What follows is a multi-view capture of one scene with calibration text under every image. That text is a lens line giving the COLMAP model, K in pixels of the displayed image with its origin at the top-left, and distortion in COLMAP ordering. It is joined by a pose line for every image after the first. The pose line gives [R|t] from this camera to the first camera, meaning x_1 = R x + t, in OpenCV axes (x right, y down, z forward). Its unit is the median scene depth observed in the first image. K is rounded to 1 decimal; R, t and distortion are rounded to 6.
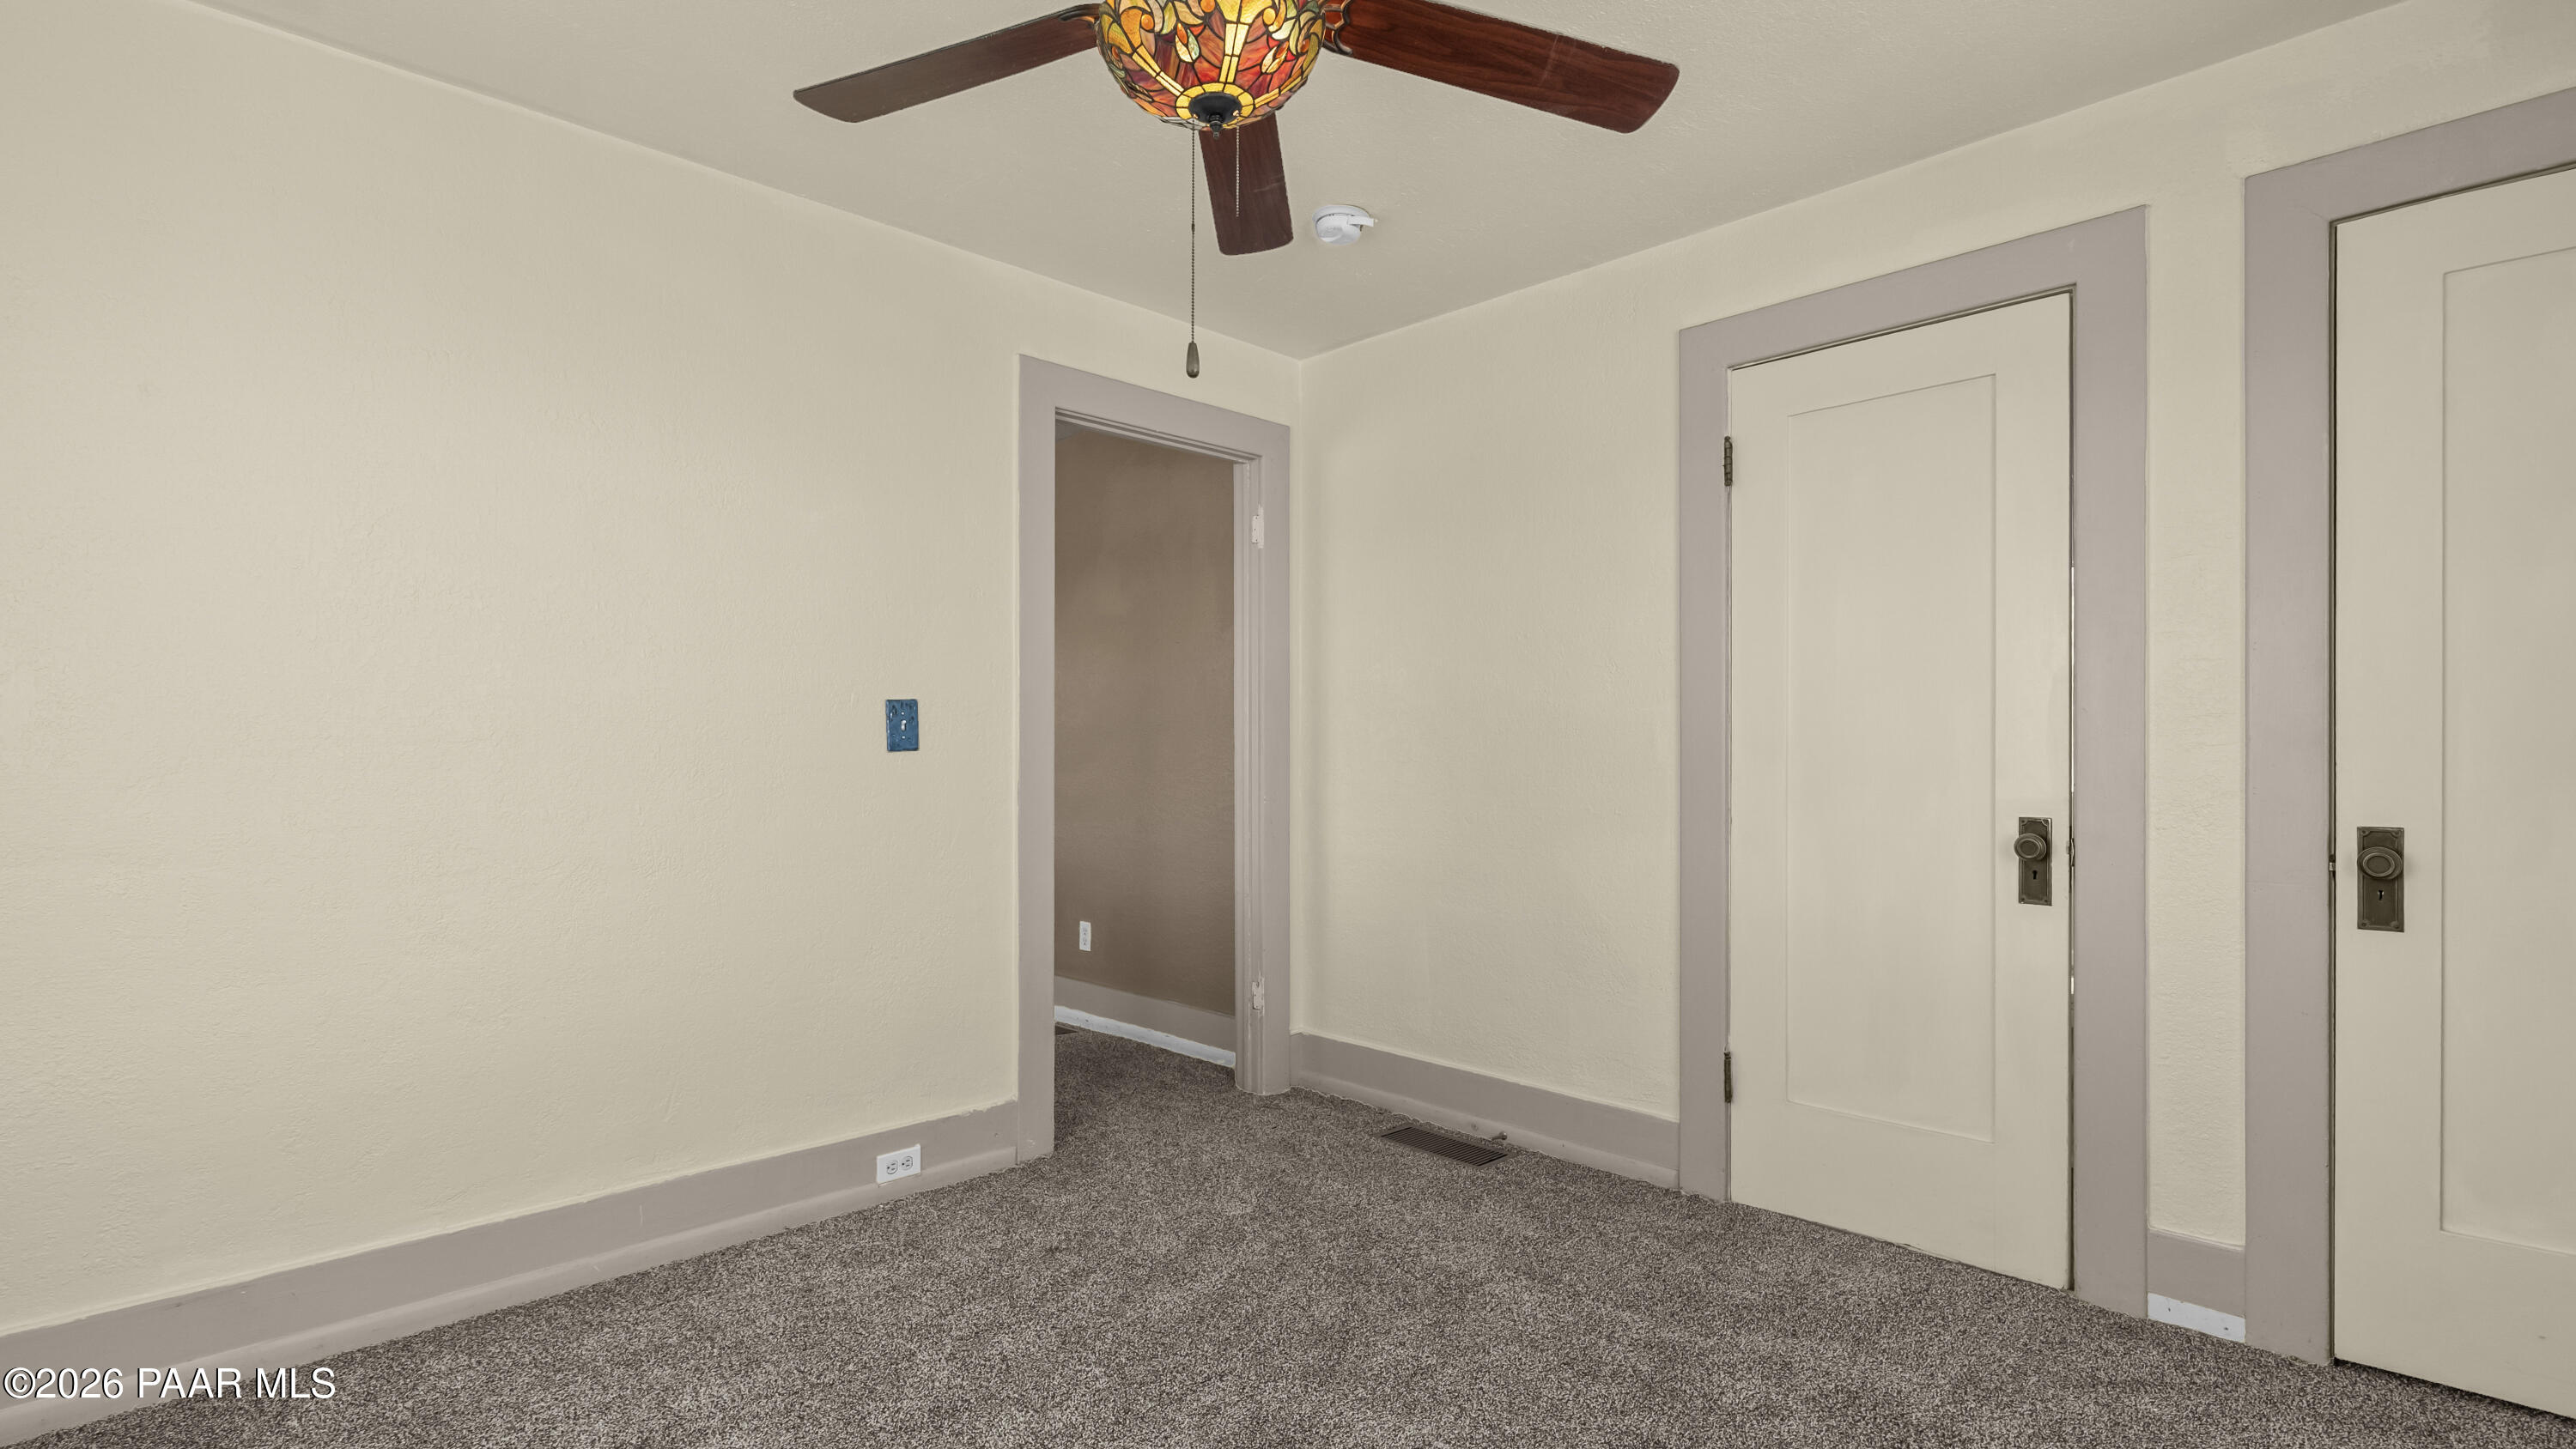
lens RADIAL K [[1206.6, 0, 1280.7], [0, 1206.6, 756.4], [0, 0, 1]] dist [0.002327, 0.000338]
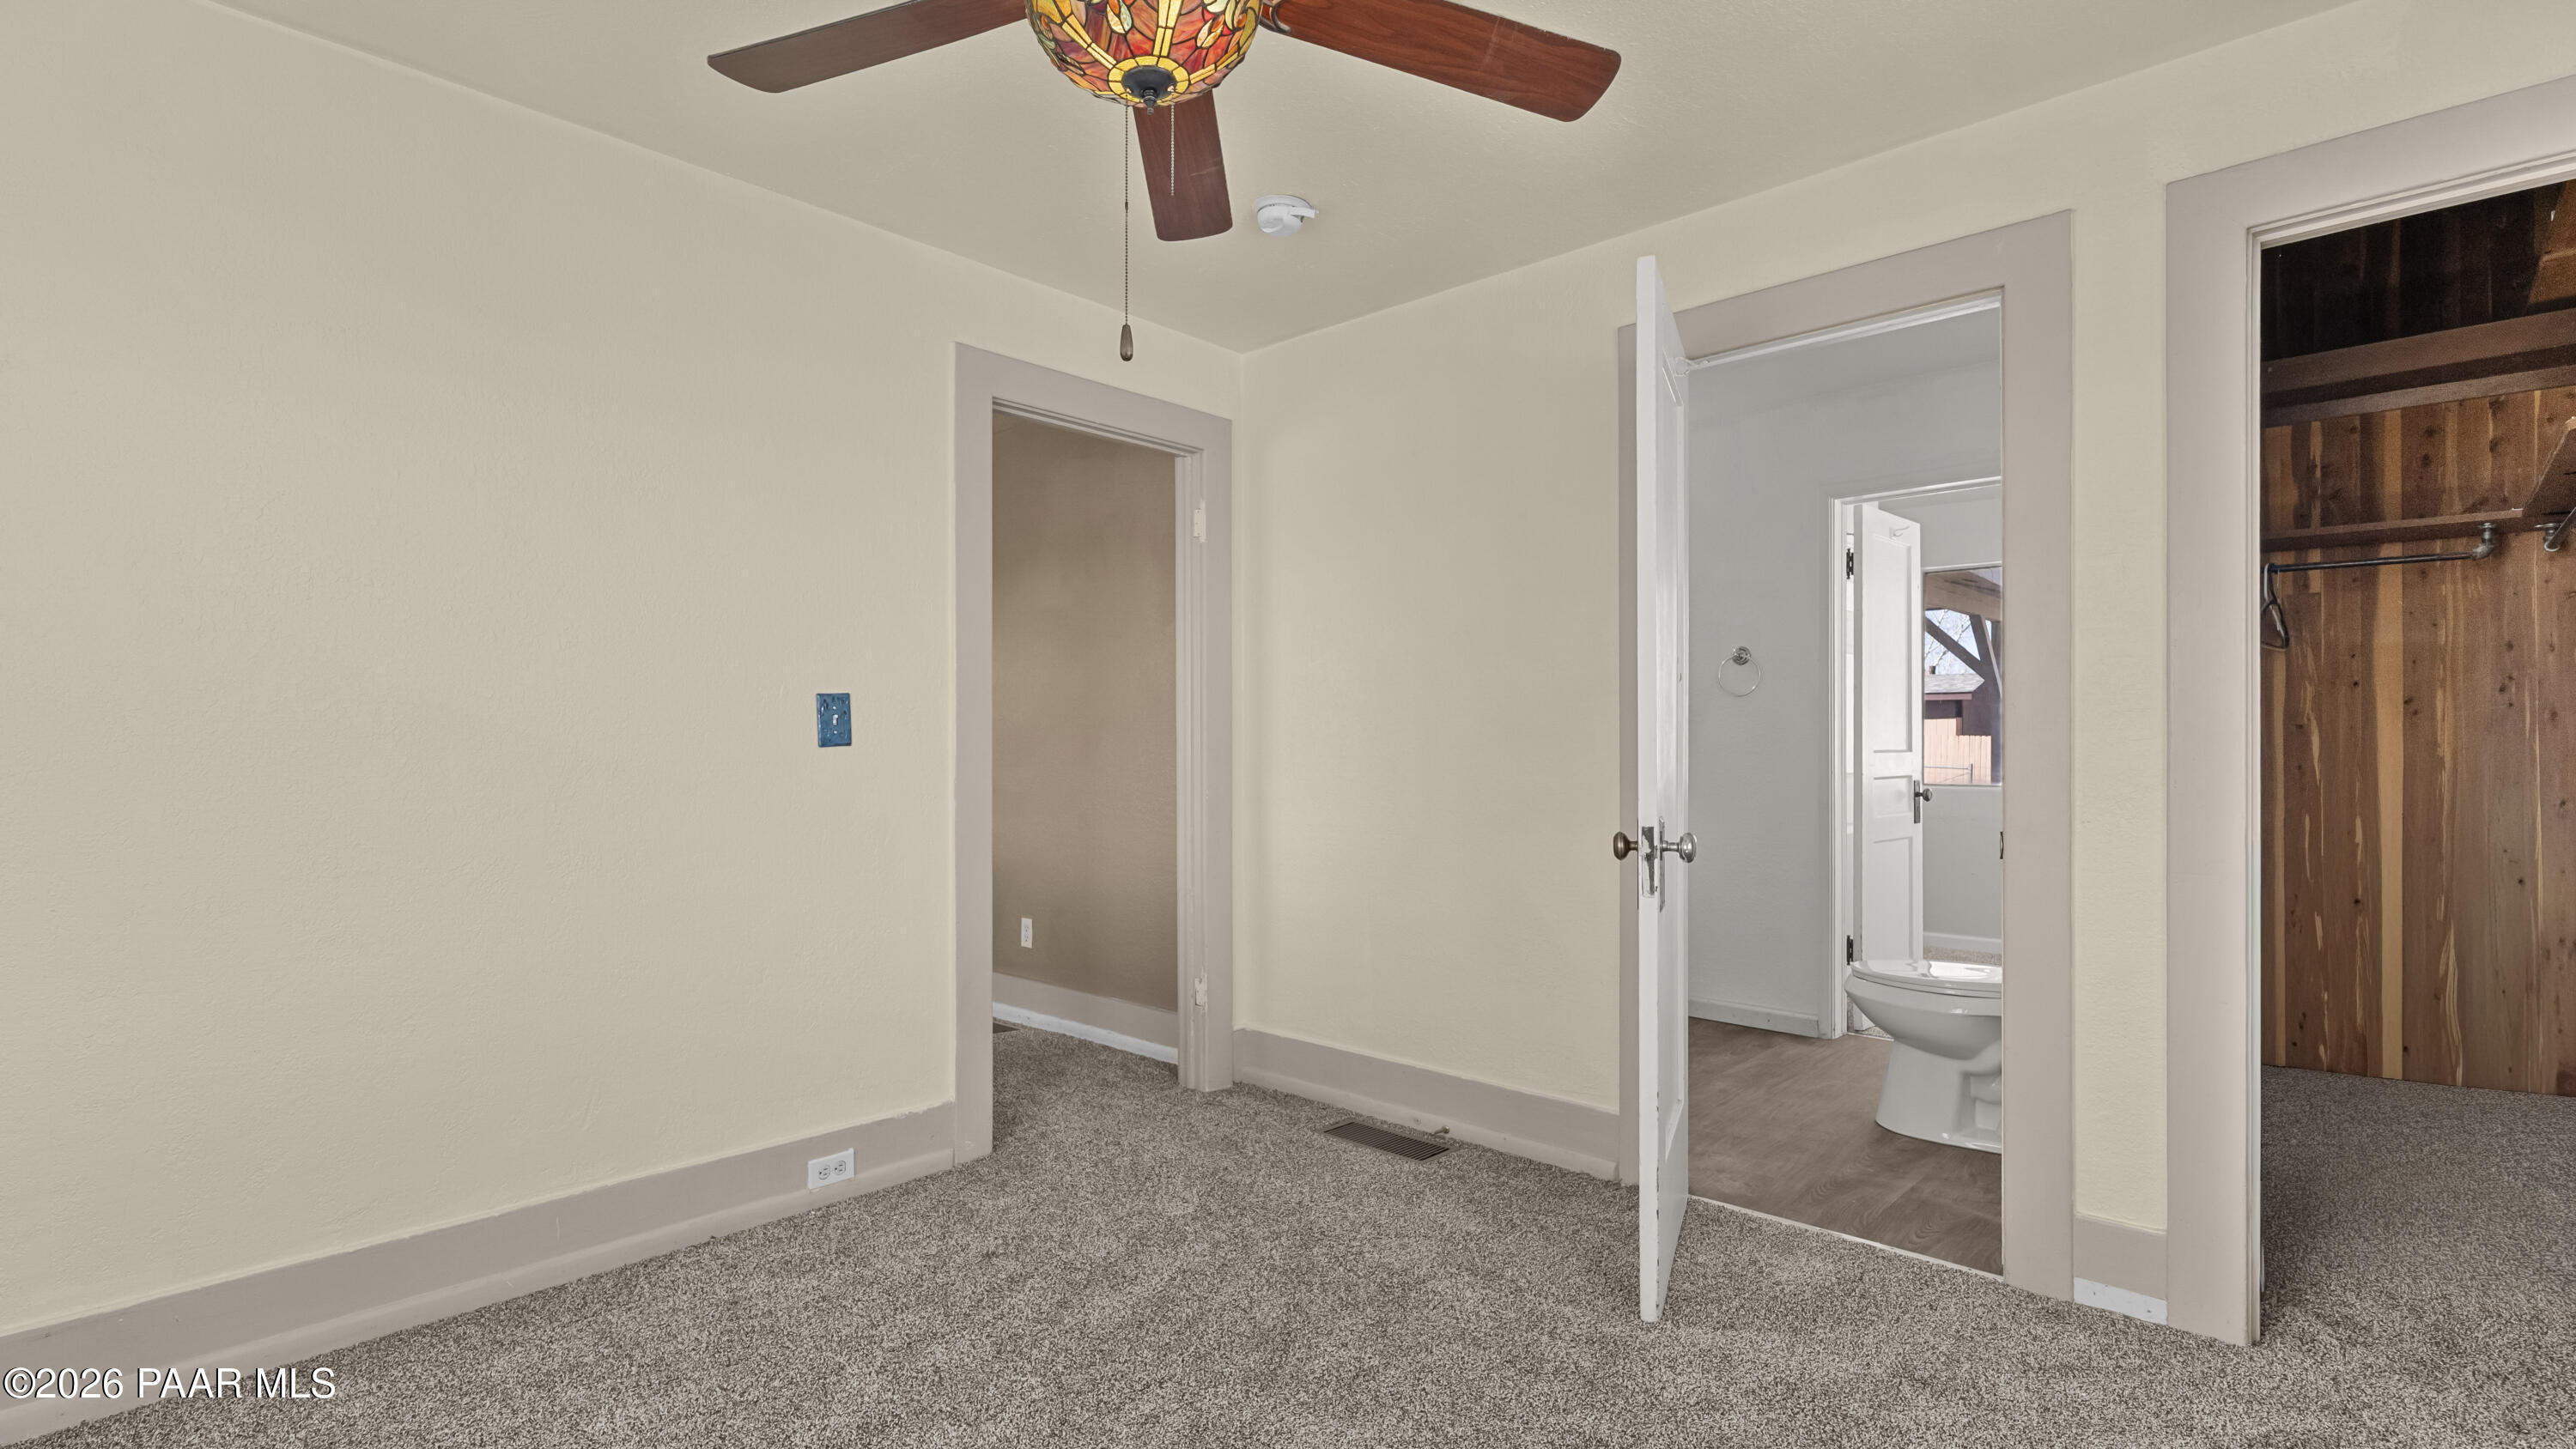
lens RADIAL K [[1187.7, 0, 1277.4], [0, 1187.7, 747.3], [0, 0, 1]] dist [-0.000538, -0.000353]
pose [[0.999101, -0.000851, 0.042379, 0.004966], [0.000976, 0.999995, -0.002930, -0.000531], [-0.042376, 0.002969, 0.999097, 0.029092]]
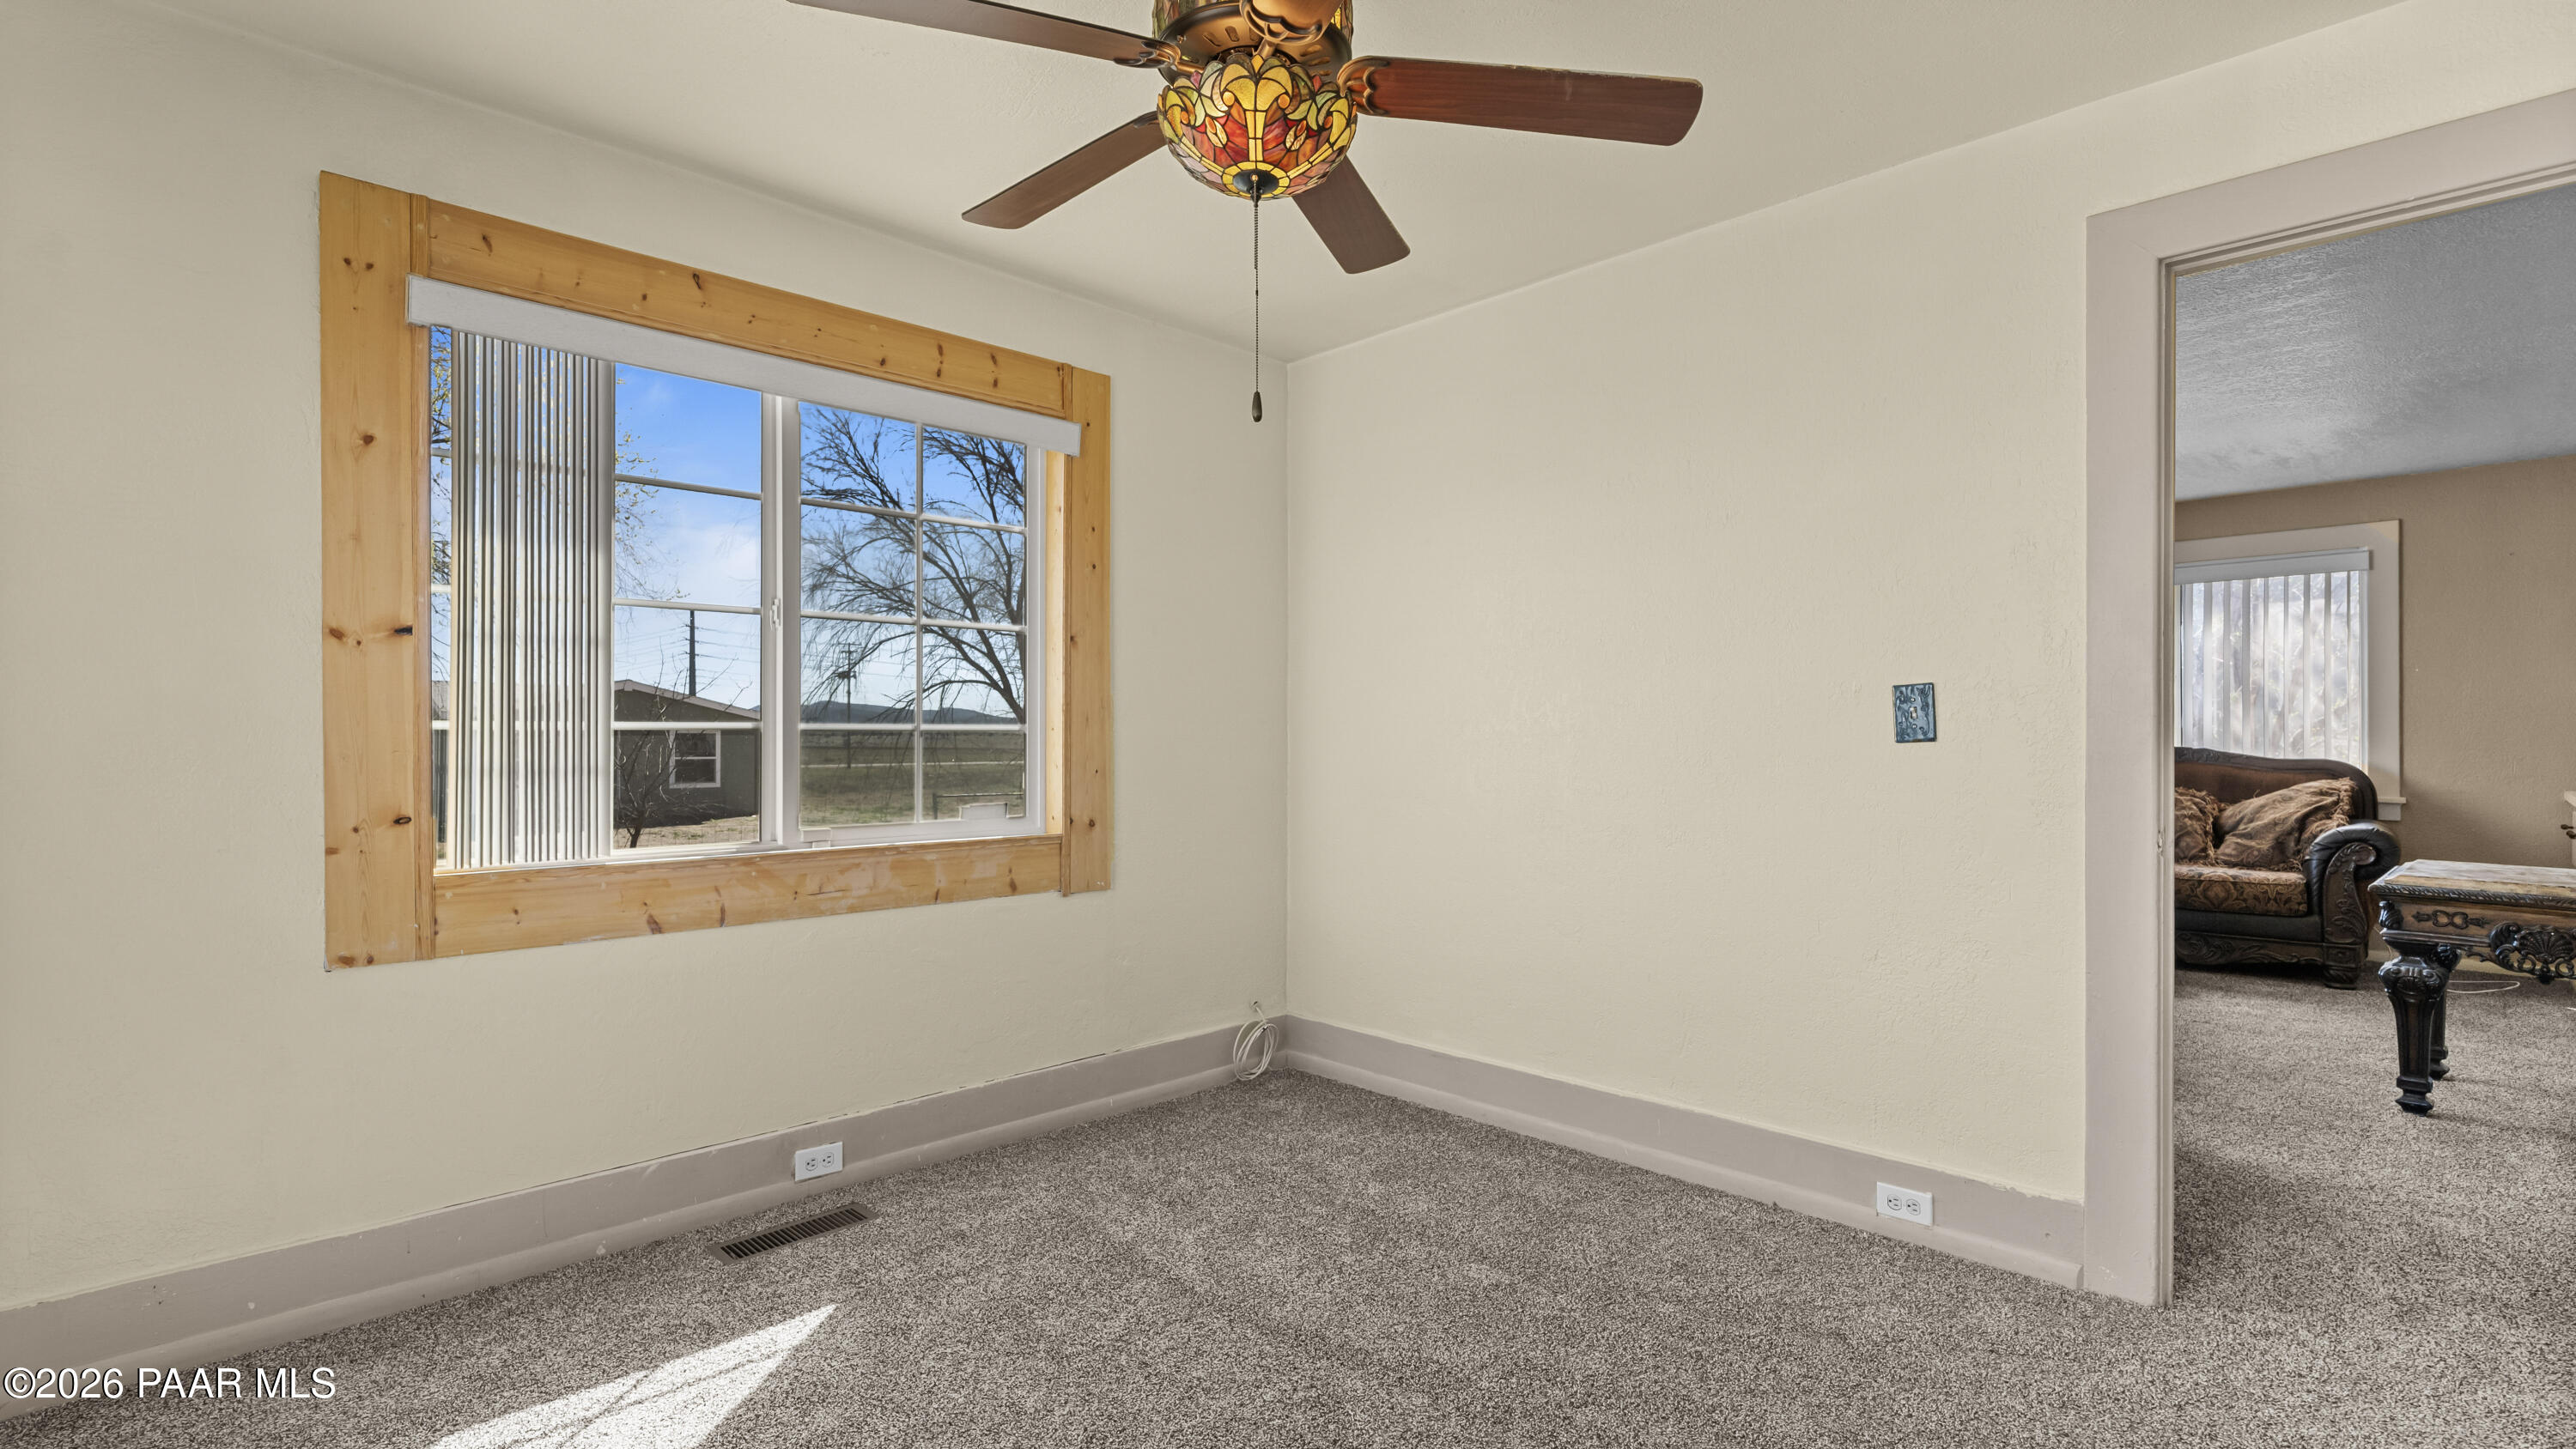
lens RADIAL K [[1180.9, 0, 1288.0], [0, 1180.9, 724.5], [0, 0, 1]] dist [0.000855, 0.000021]
pose [[0.004866, -0.013740, -0.999894, 0.686493], [-0.006109, 0.999887, -0.013770, -0.002596], [0.999969, 0.006176, 0.004782, 0.657241]]
